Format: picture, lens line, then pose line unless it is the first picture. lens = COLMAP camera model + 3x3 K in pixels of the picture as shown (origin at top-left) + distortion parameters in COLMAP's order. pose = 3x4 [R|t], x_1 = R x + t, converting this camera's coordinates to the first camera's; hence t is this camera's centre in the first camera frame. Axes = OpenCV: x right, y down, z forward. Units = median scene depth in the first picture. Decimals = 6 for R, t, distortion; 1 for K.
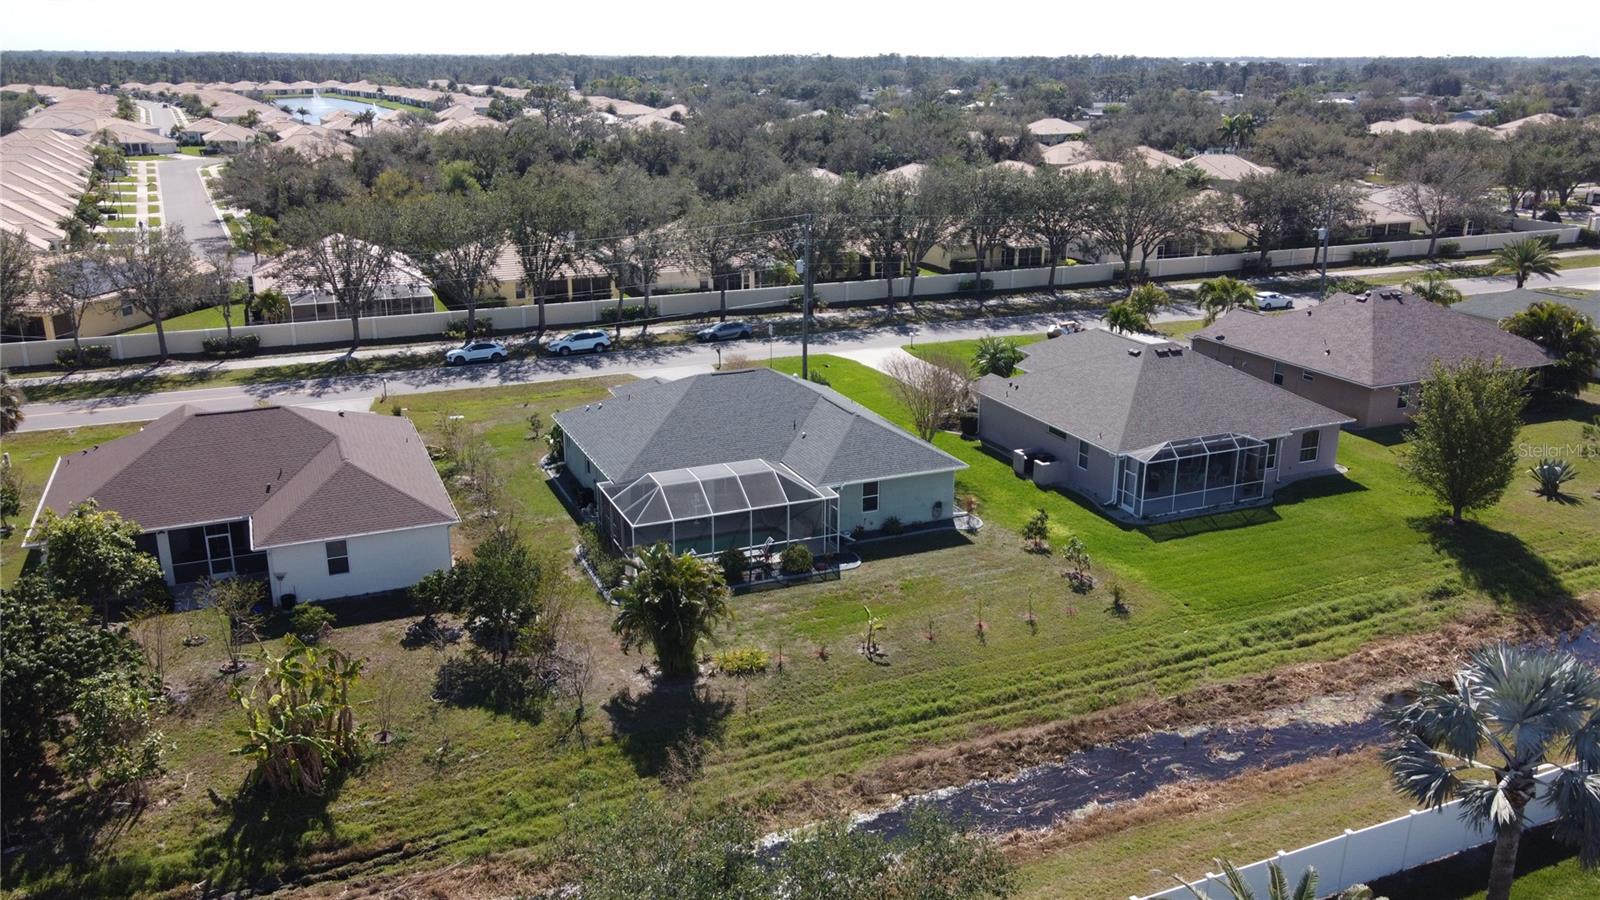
lens RADIAL K [[1253.3, 0, 790.3], [0, 1253.3, 453.5], [0, 0, 1]] dist [-0.012468, 0.050873]
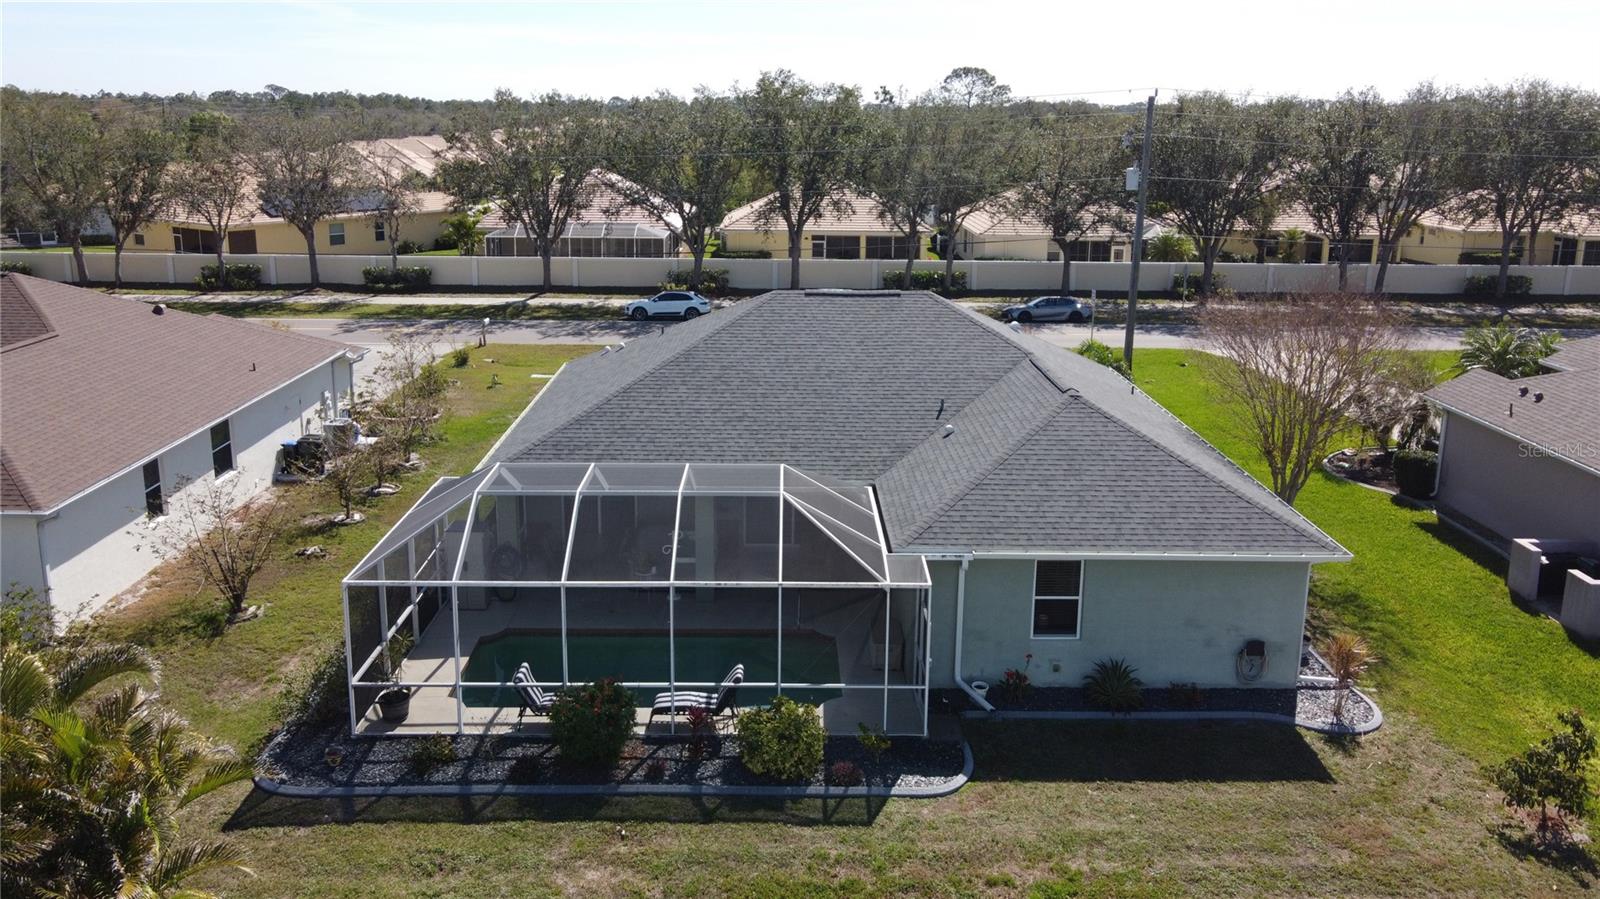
lens RADIAL K [[1251.2, 0, 794.9], [0, 1251.2, 401.9], [0, 0, 1]] dist [-0.010510, 0.040731]
pose [[0.923481, 0.093889, -0.371979, 0.123564], [-0.124377, 0.990493, -0.058777, 0.007236], [0.362924, 0.100545, 0.926378, 0.597307]]
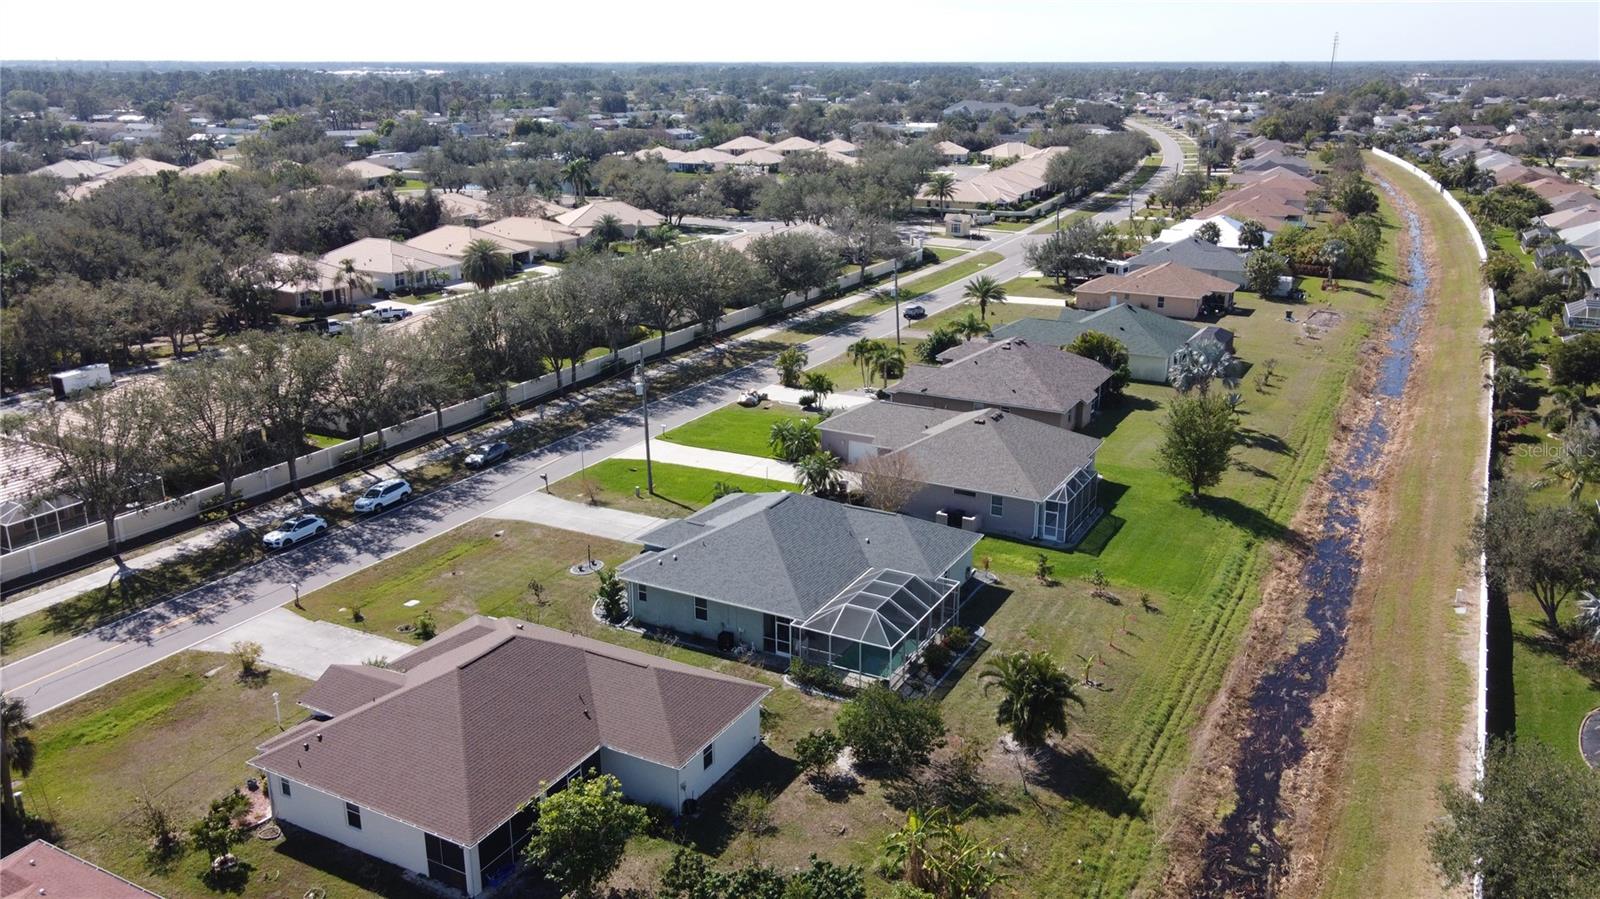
lens RADIAL K [[1243.3, 0, 793.8], [0, 1243.3, 443.7], [0, 0, 1]] dist [-0.006498, 0.039319]
pose [[0.786479, -0.188040, 0.588295, -0.762302], [0.190959, 0.979888, 0.057917, -0.196767], [-0.587354, 0.066790, 0.806570, 0.054576]]
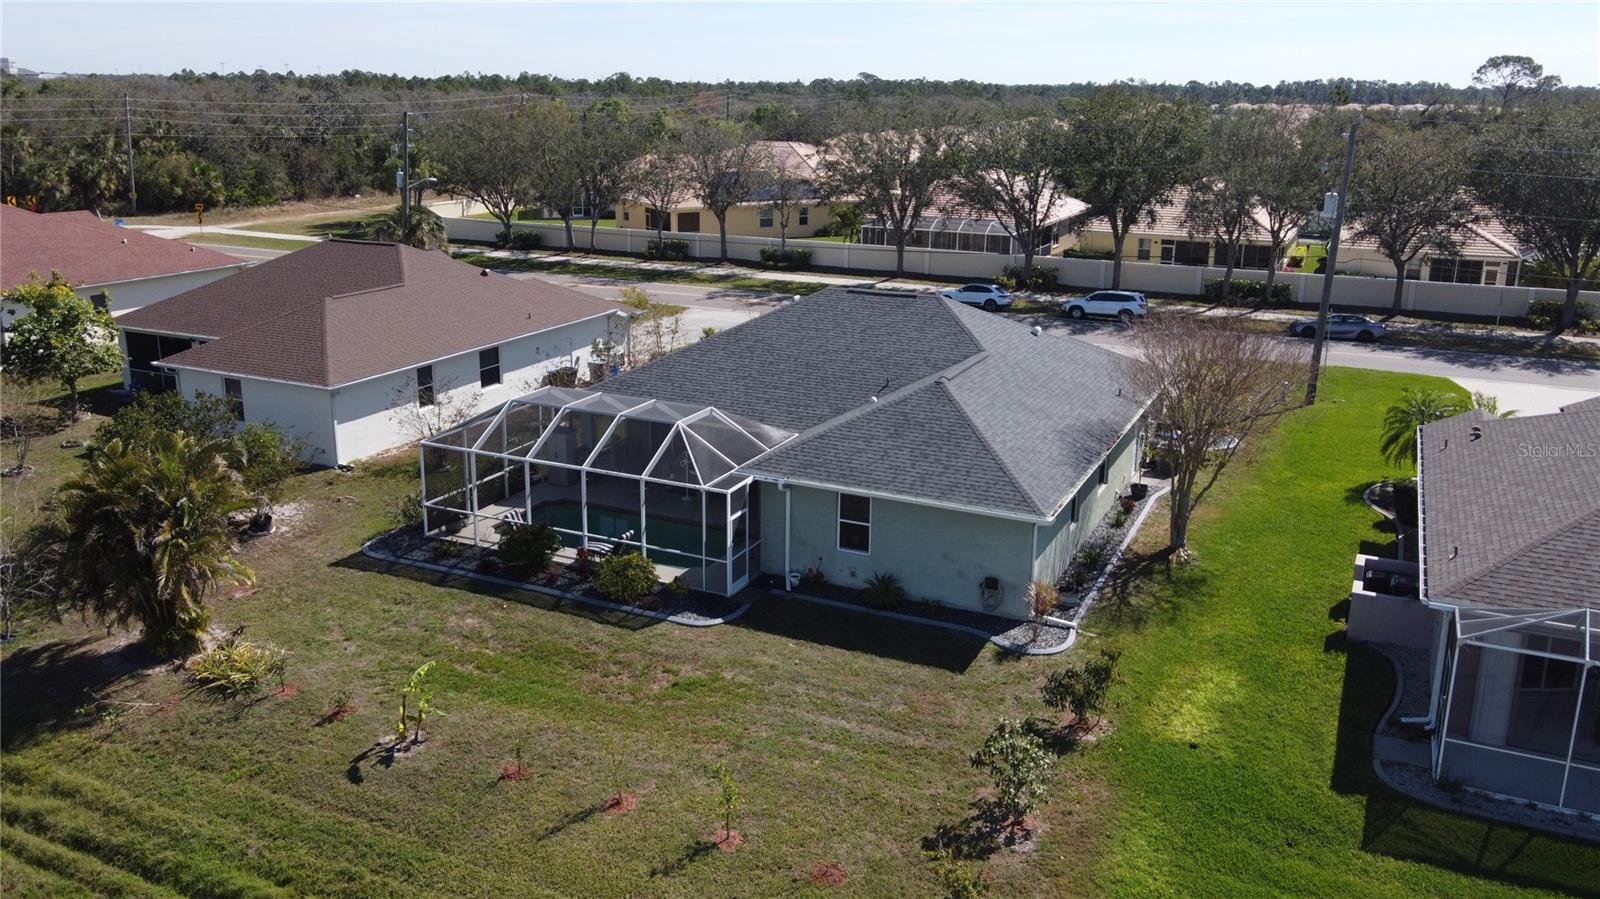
lens RADIAL K [[1243.3, 0, 793.8], [0, 1243.3, 443.7], [0, 0, 1]] dist [-0.006498, 0.039319]
pose [[0.659028, 0.211569, -0.721748, 0.406349], [-0.236313, 0.969270, 0.068349, -0.026698], [0.714030, 0.125514, 0.688773, 0.605062]]
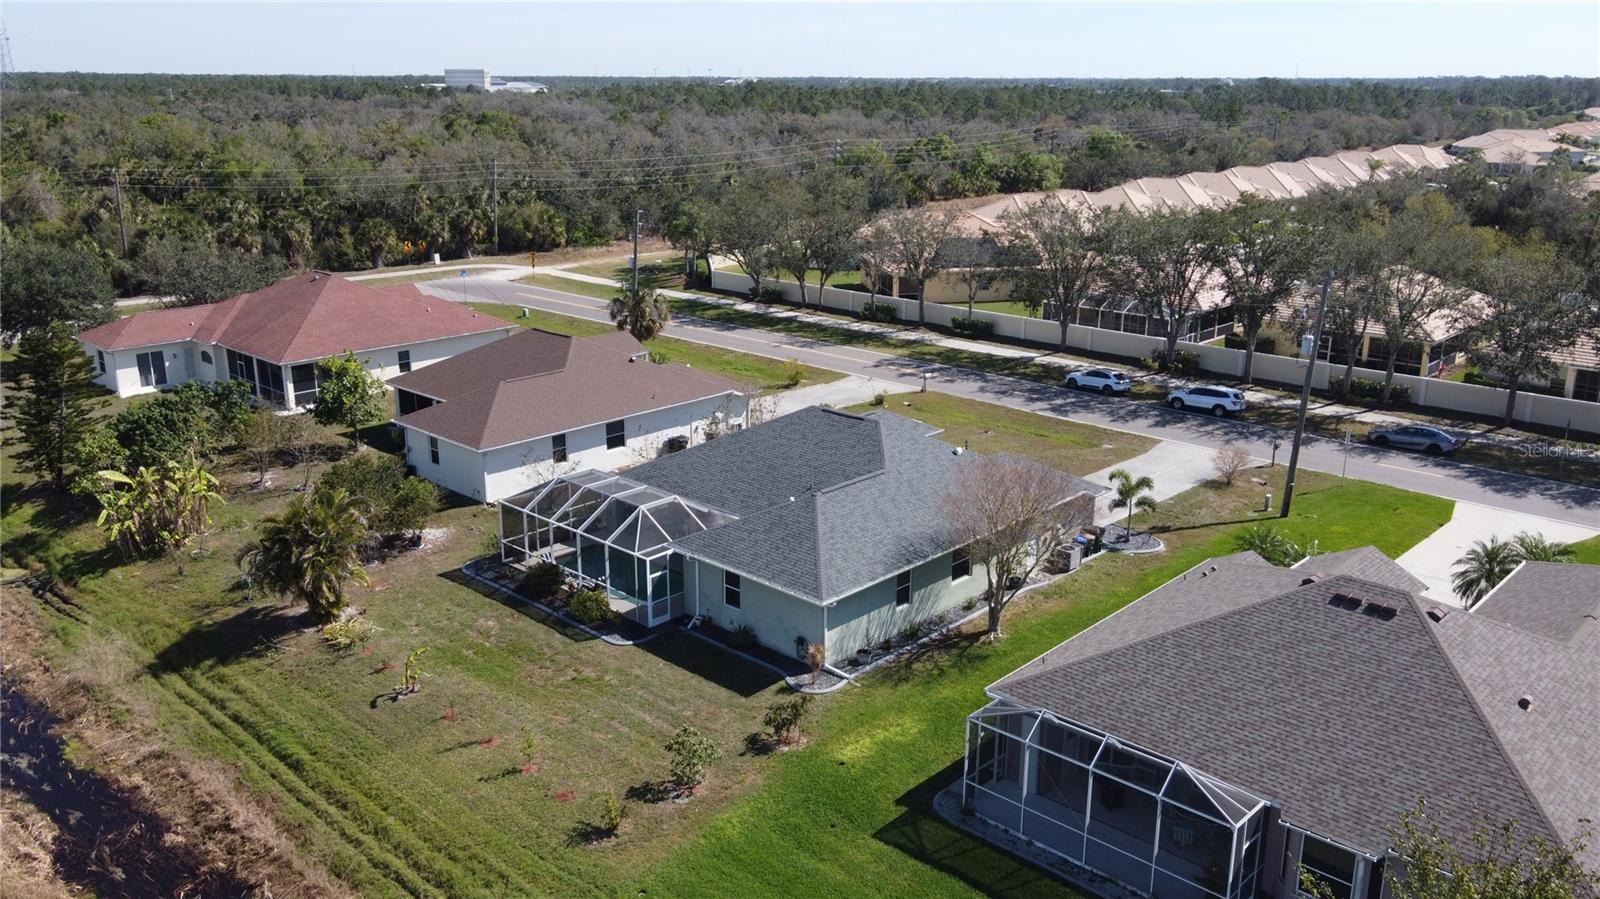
lens RADIAL K [[1253.3, 0, 790.3], [0, 1253.3, 453.0], [0, 0, 1]] dist [-0.012468, 0.050873]
pose [[0.390323, 0.262120, -0.882576, 0.721648], [-0.279610, 0.947087, 0.157621, -0.172477], [0.877192, 0.185254, 0.442961, 0.657967]]
